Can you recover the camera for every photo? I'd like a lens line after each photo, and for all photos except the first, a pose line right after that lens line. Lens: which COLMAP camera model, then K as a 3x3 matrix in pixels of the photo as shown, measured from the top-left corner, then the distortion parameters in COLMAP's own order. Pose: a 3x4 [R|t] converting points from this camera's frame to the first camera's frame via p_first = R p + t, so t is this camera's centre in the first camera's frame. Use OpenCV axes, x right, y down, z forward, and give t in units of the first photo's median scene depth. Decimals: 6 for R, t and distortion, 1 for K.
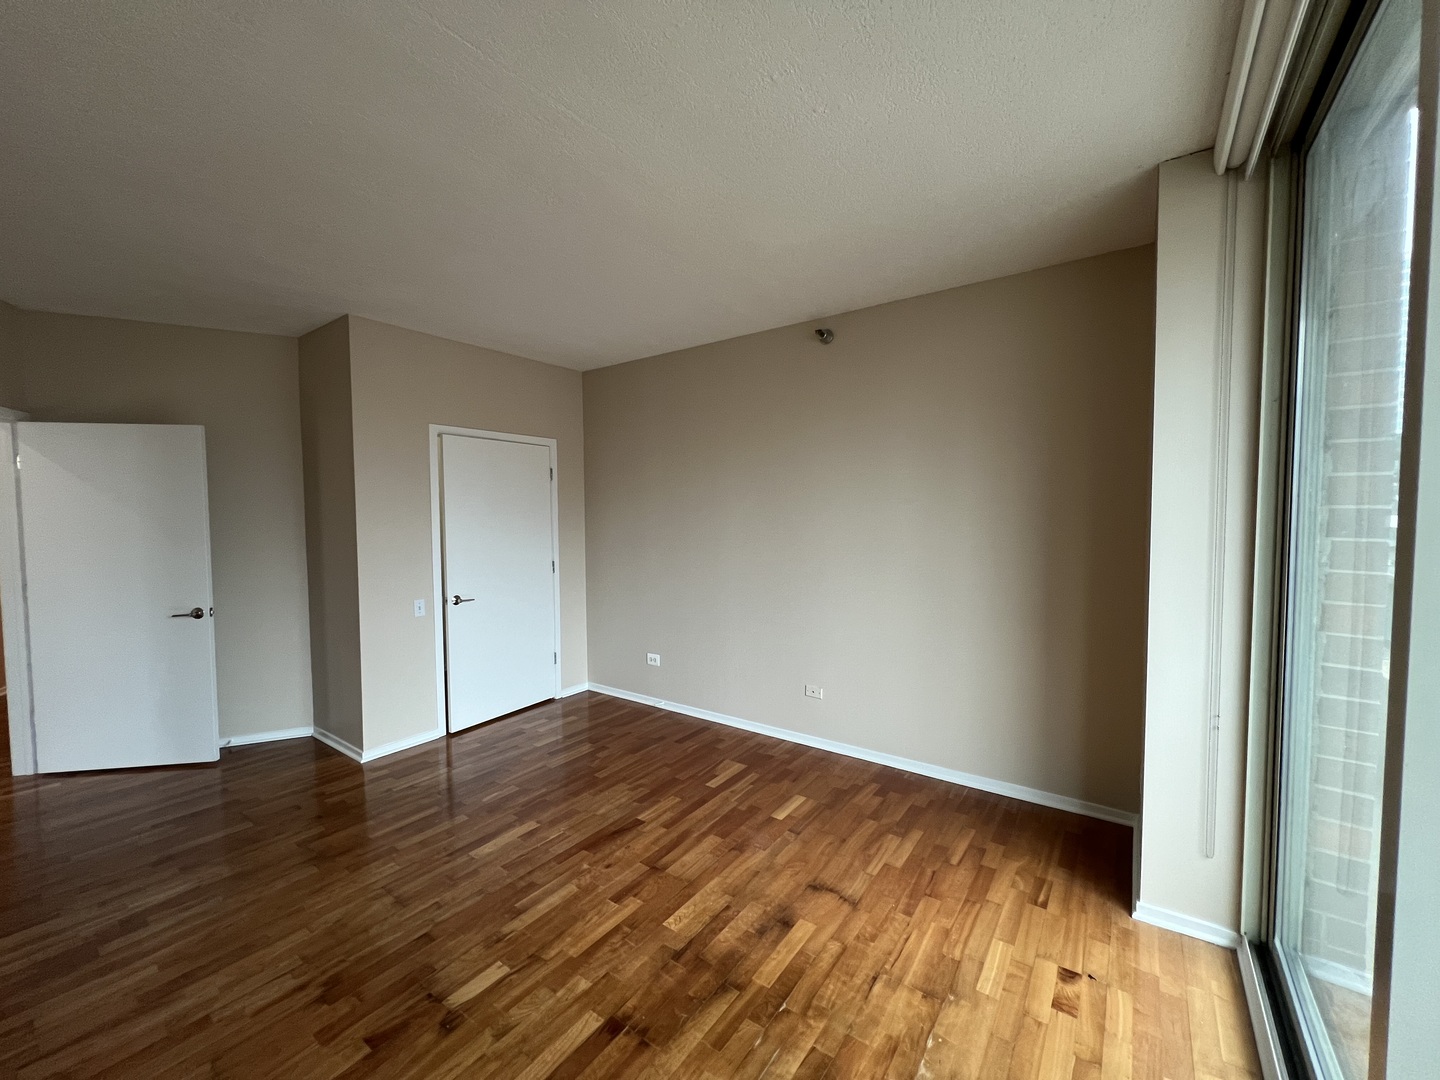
lens RADIAL K [[576.9, 0, 716.2], [0, 576.9, 538.6], [0, 0, 1]] dist [-0.001342, -0.000336]
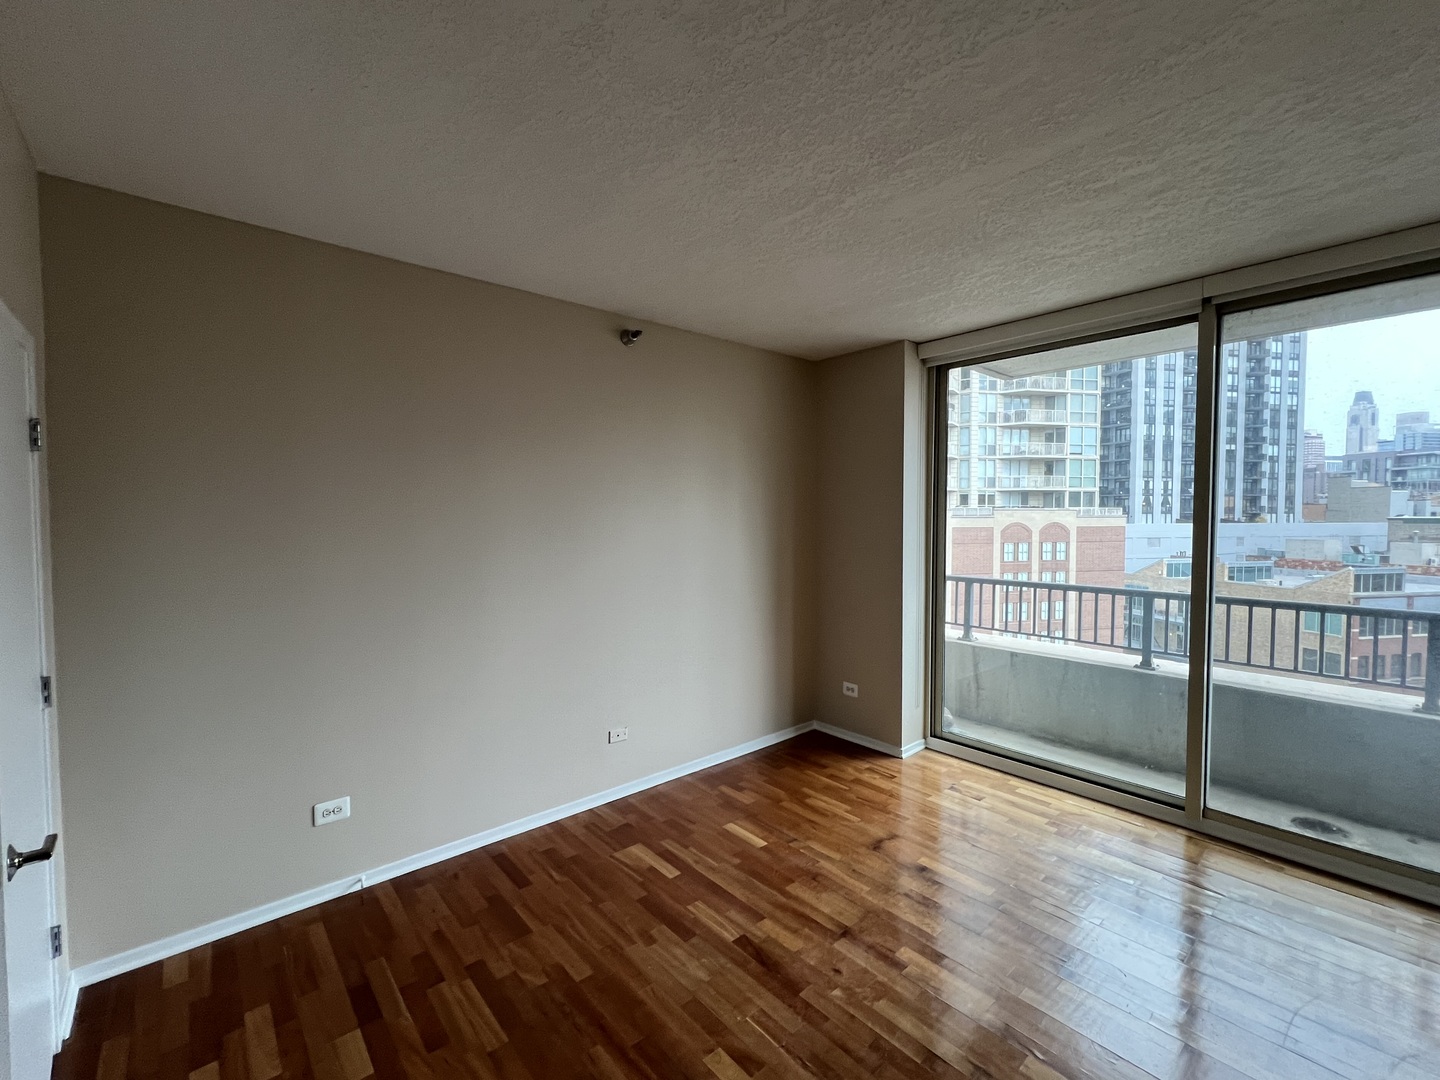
lens RADIAL K [[613.8, 0, 723.6], [0, 613.8, 540.8], [0, 0, 1]] dist [-0.001646, 0.001417]
pose [[0.226843, -0.032090, 0.973403, -0.847757], [0.044448, 0.998757, 0.022567, -0.054473], [-0.972917, 0.038146, 0.227987, 0.754836]]
